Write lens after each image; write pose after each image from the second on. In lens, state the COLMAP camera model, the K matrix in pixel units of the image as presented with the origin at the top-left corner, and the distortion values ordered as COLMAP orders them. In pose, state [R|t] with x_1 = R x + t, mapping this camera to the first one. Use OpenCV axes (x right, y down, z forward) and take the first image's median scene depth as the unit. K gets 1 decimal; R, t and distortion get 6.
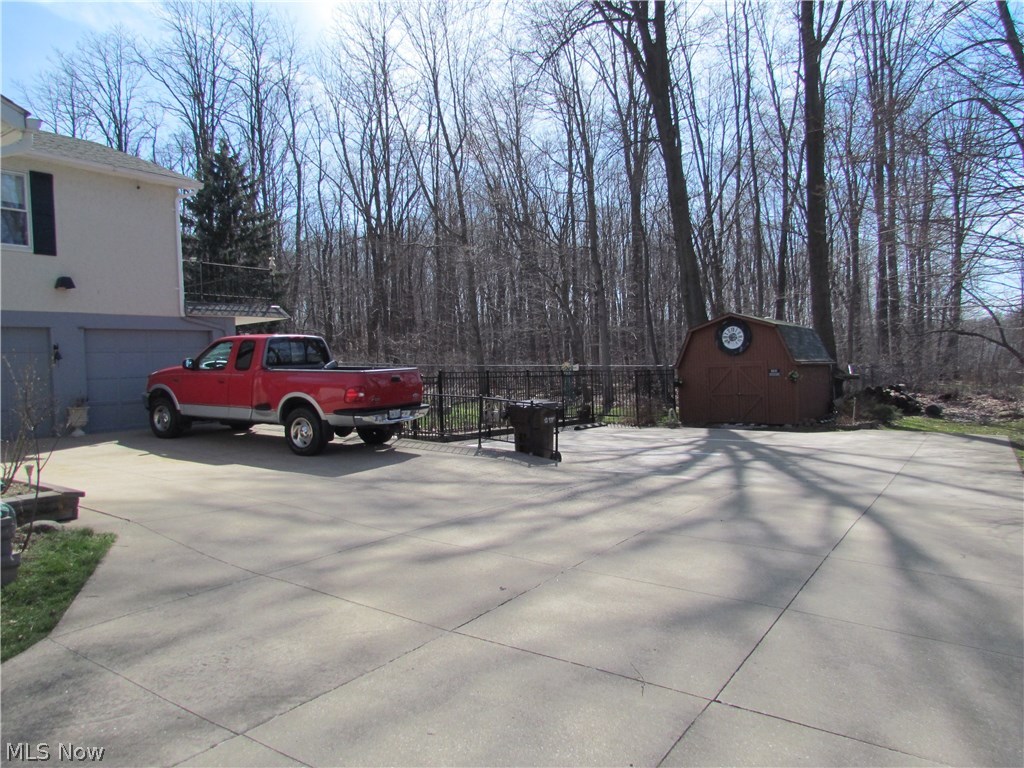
lens RADIAL K [[725.8, 0, 511.8], [0, 725.8, 389.8], [0, 0, 1]] dist [0.025332, -0.012391]
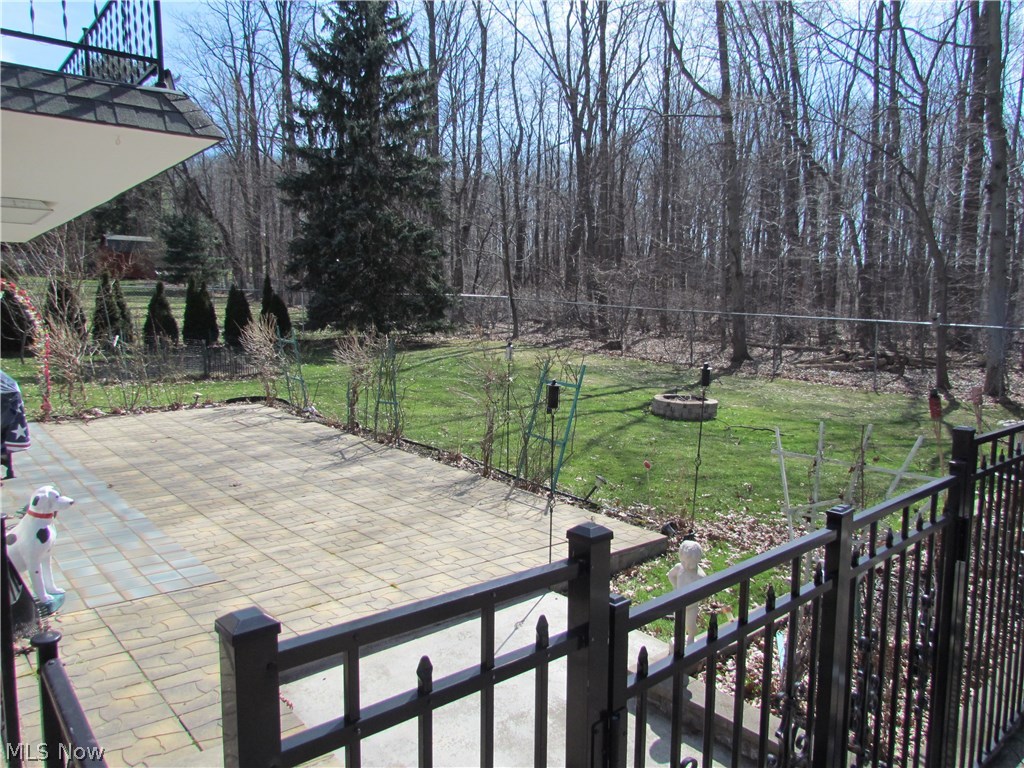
lens RADIAL K [[725.8, 0, 505.5], [0, 725.8, 383.7], [0, 0, 1]] dist [0.025332, -0.012391]
pose [[0.961419, 0.059219, -0.268639, -0.053979], [-0.035786, 0.995180, 0.091305, -0.019136], [0.272751, -0.078168, 0.958904, 0.279249]]
